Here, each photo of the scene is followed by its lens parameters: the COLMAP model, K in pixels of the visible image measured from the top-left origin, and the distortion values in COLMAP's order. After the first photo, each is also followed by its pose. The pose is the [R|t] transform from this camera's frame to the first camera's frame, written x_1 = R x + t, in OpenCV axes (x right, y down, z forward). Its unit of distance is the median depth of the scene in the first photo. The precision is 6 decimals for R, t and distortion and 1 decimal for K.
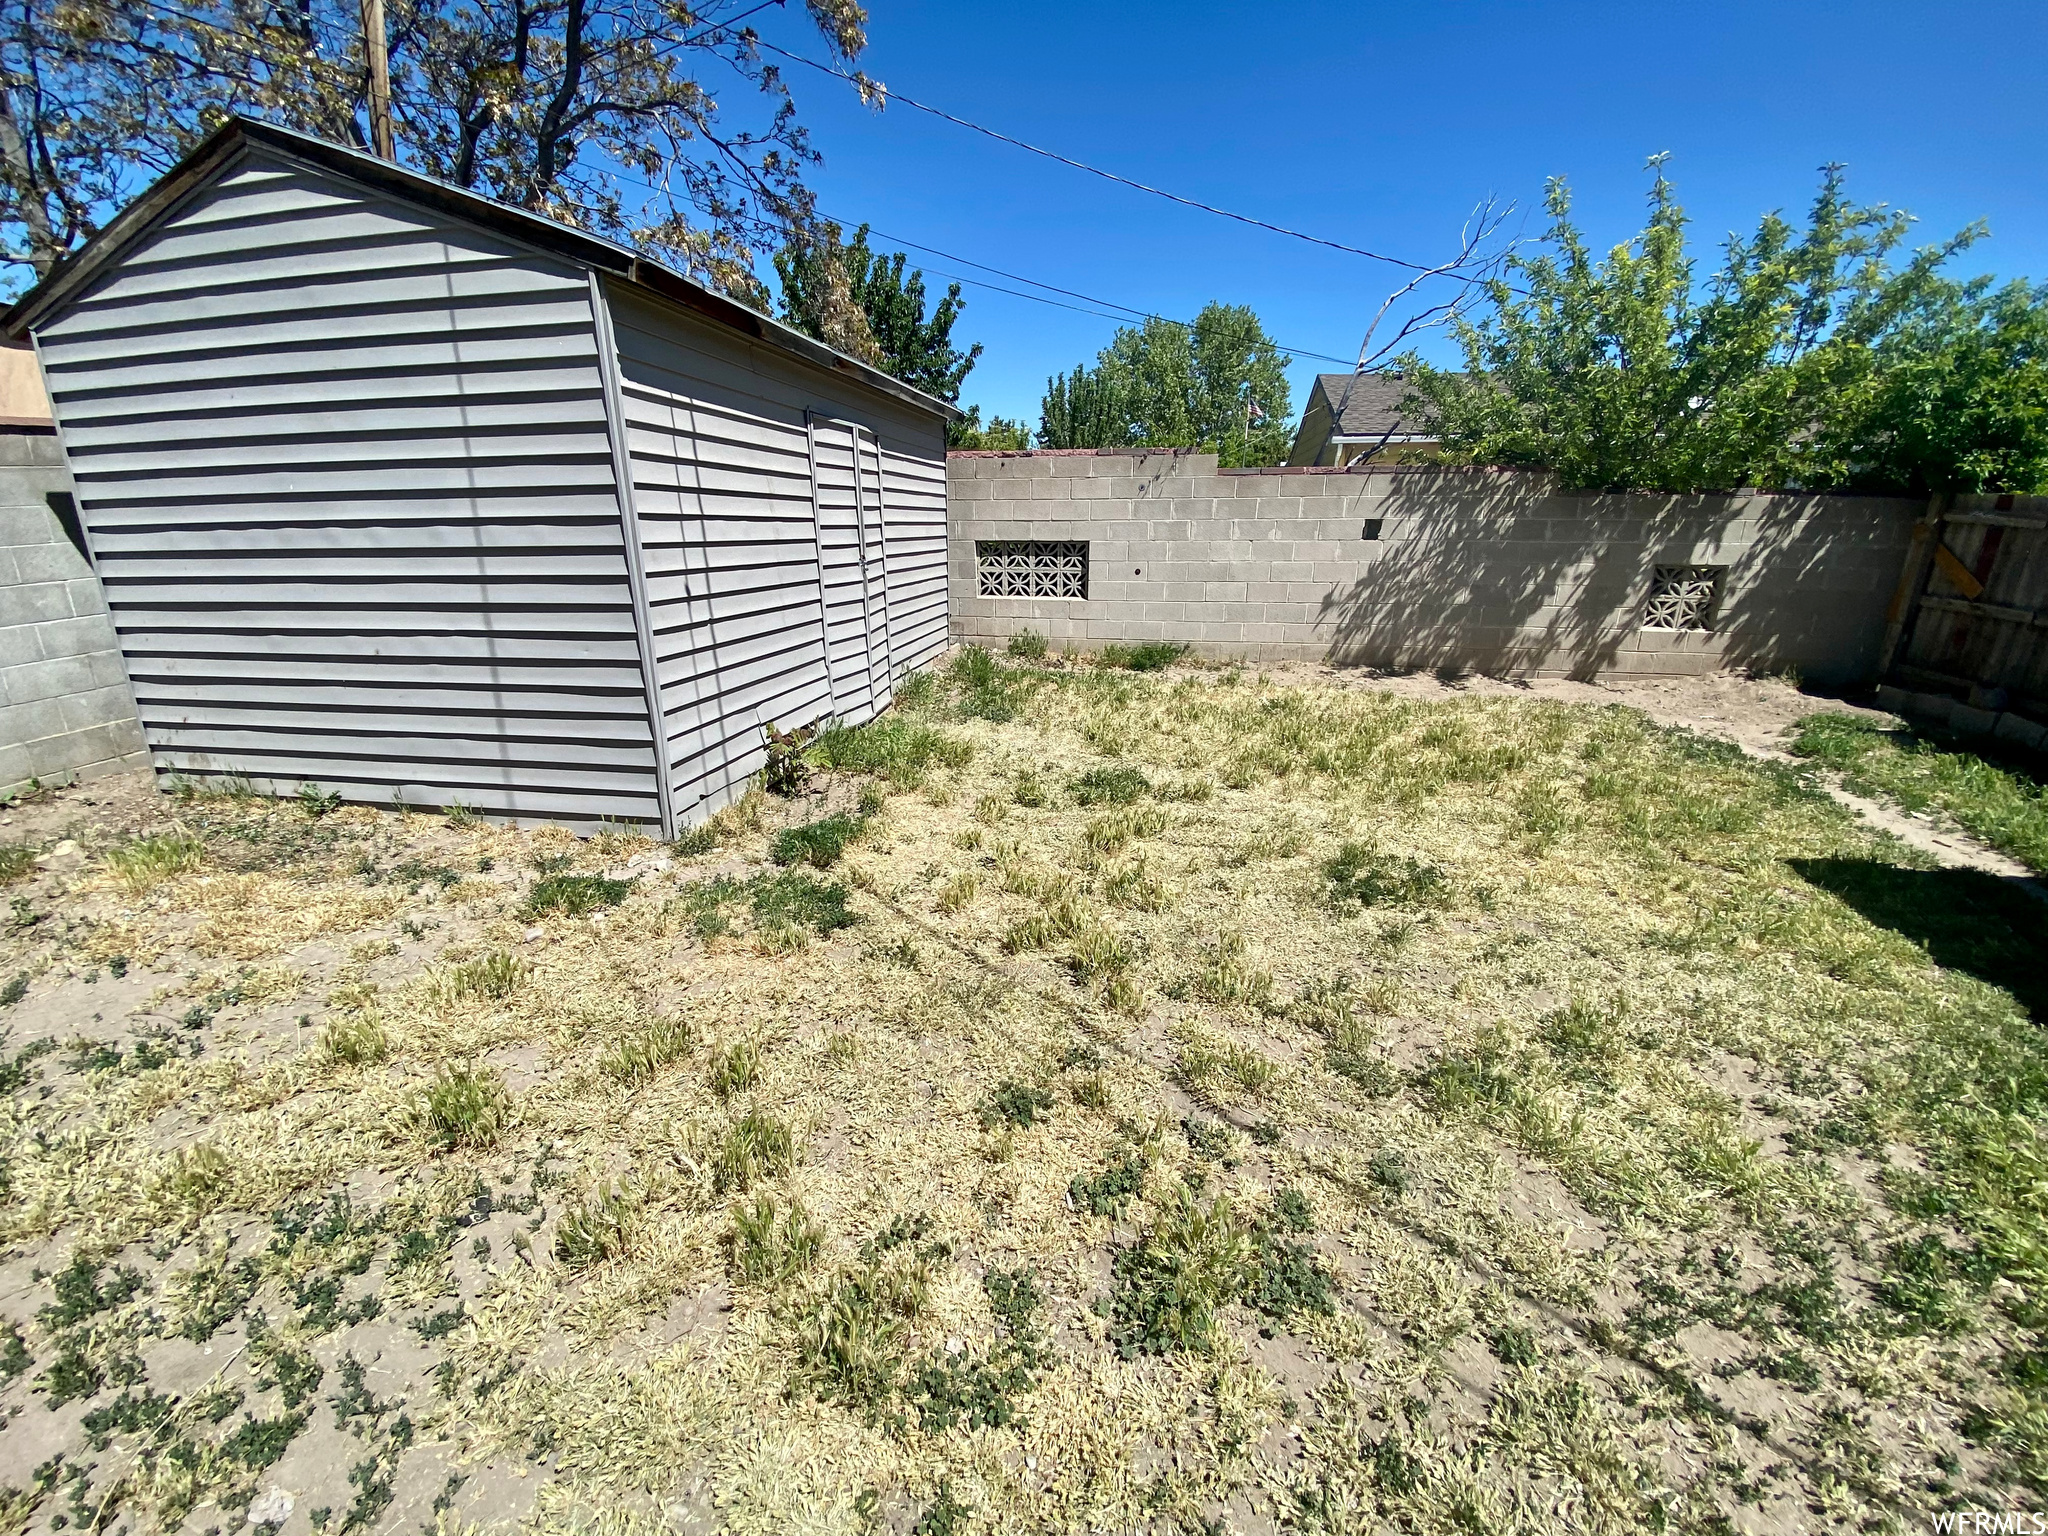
lens RADIAL K [[821.7, 0, 1032.6], [0, 821.7, 773.7], [0, 0, 1]] dist [-0.000232, -0.011703]
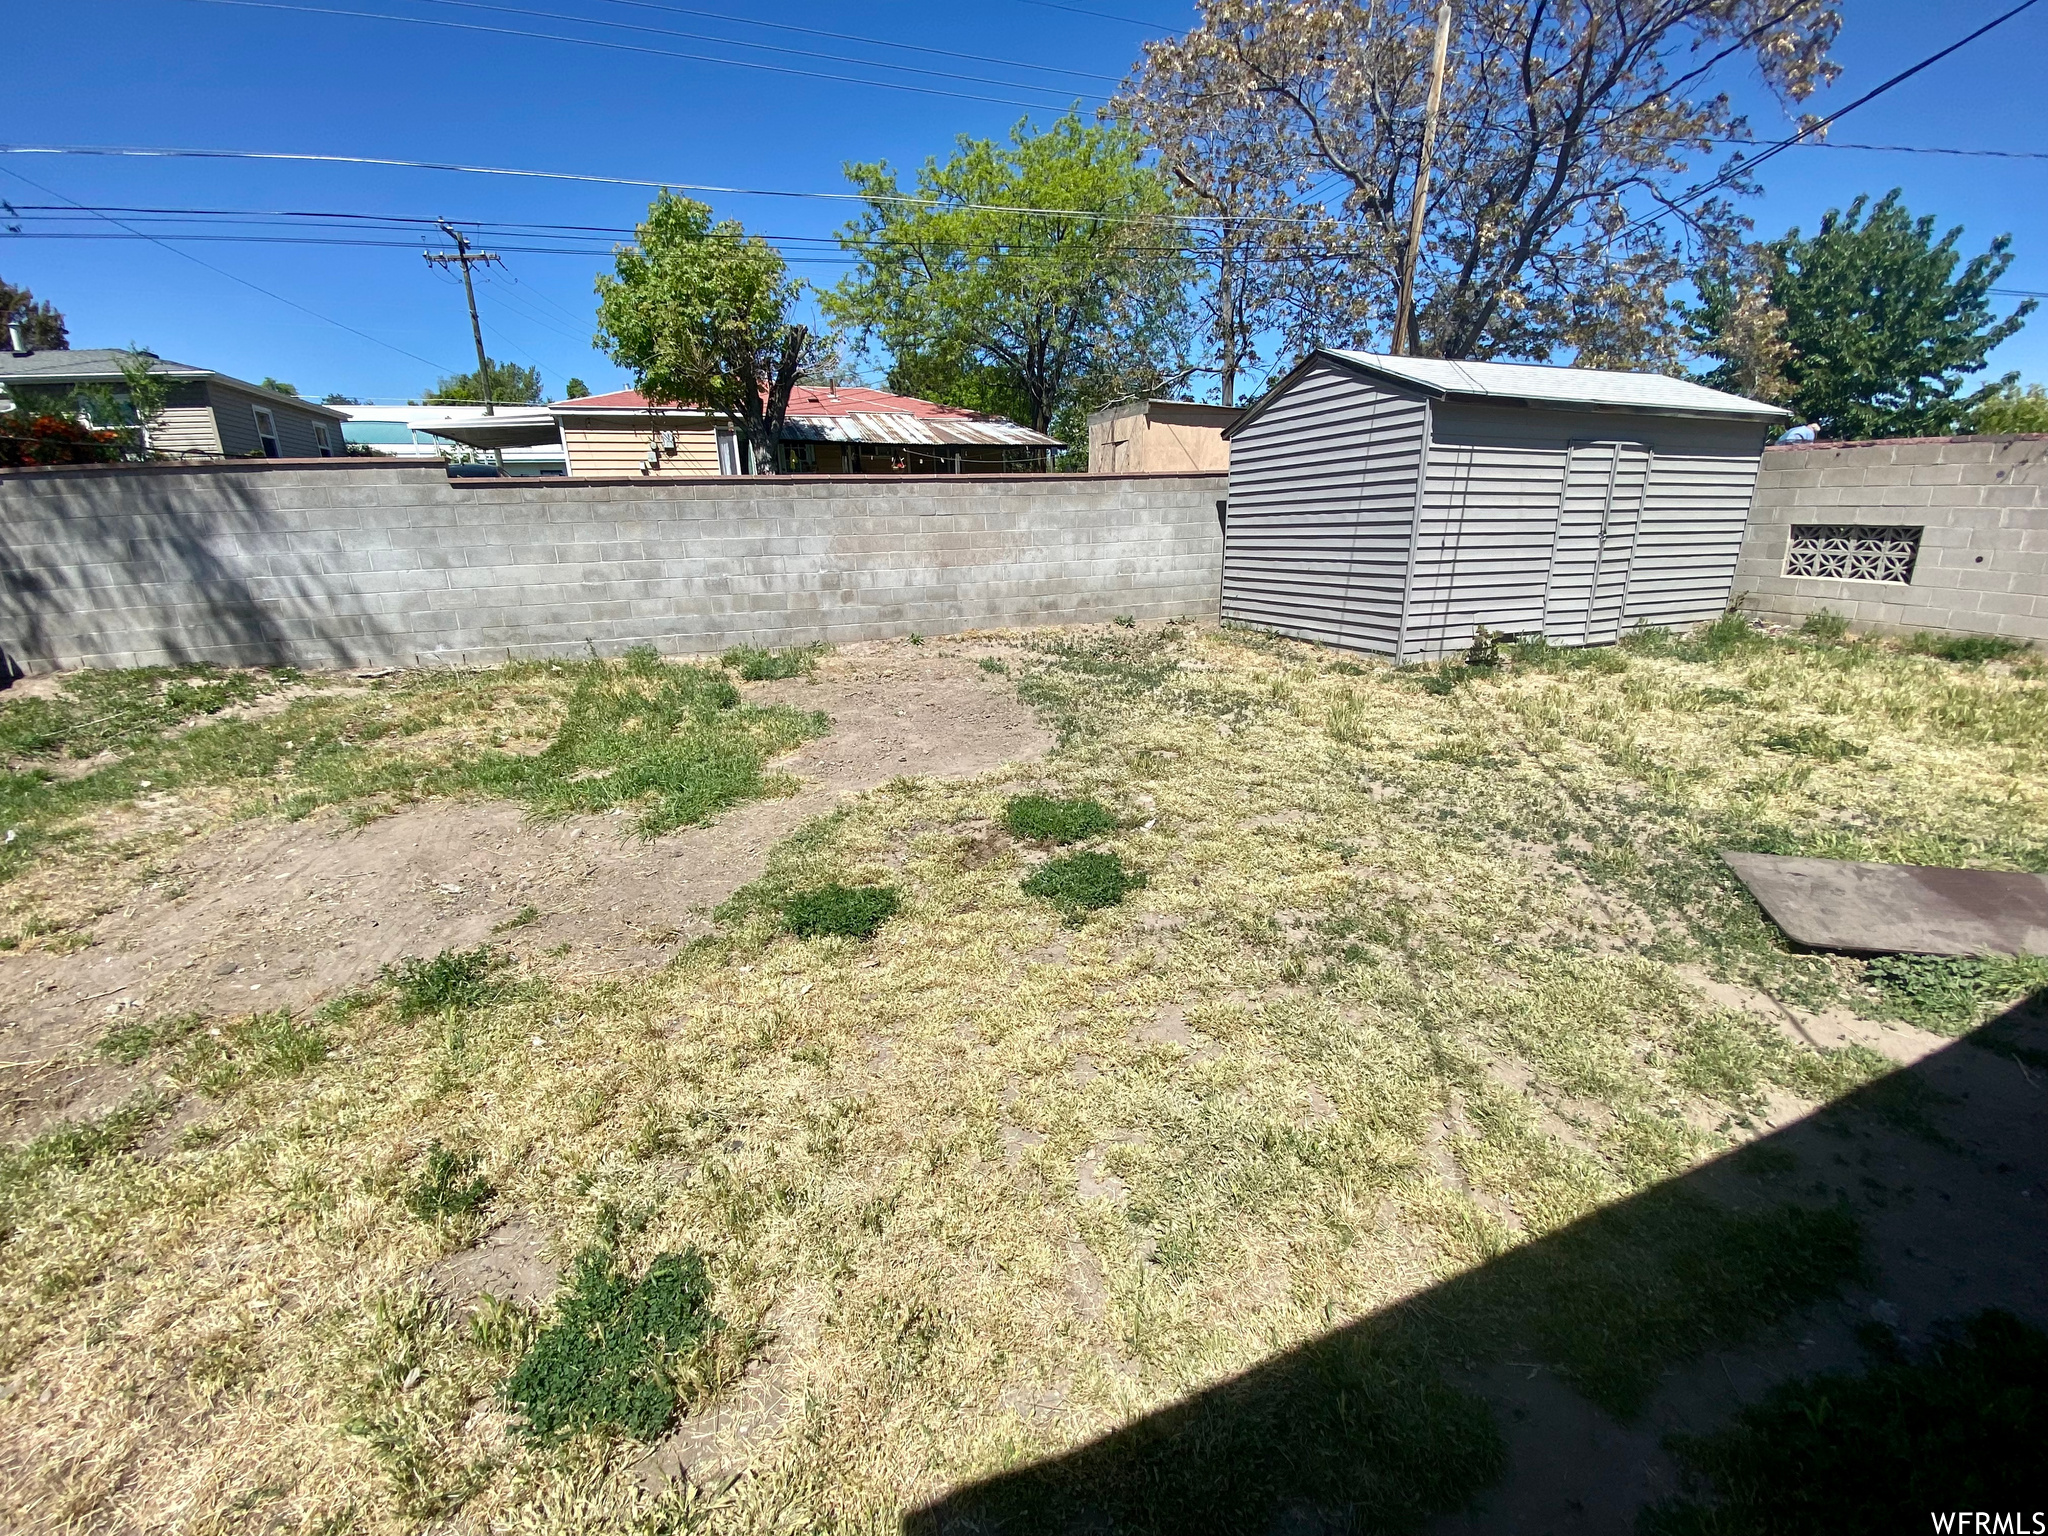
lens RADIAL K [[826.8, 0, 1030.2], [0, 826.8, 764.6], [0, 0, 1]] dist [0.040639, -0.031294]
pose [[0.514575, 0.232441, -0.825339, 0.806900], [-0.242140, 0.962770, 0.120179, 0.273683], [0.822545, 0.138007, 0.551700, -0.812901]]
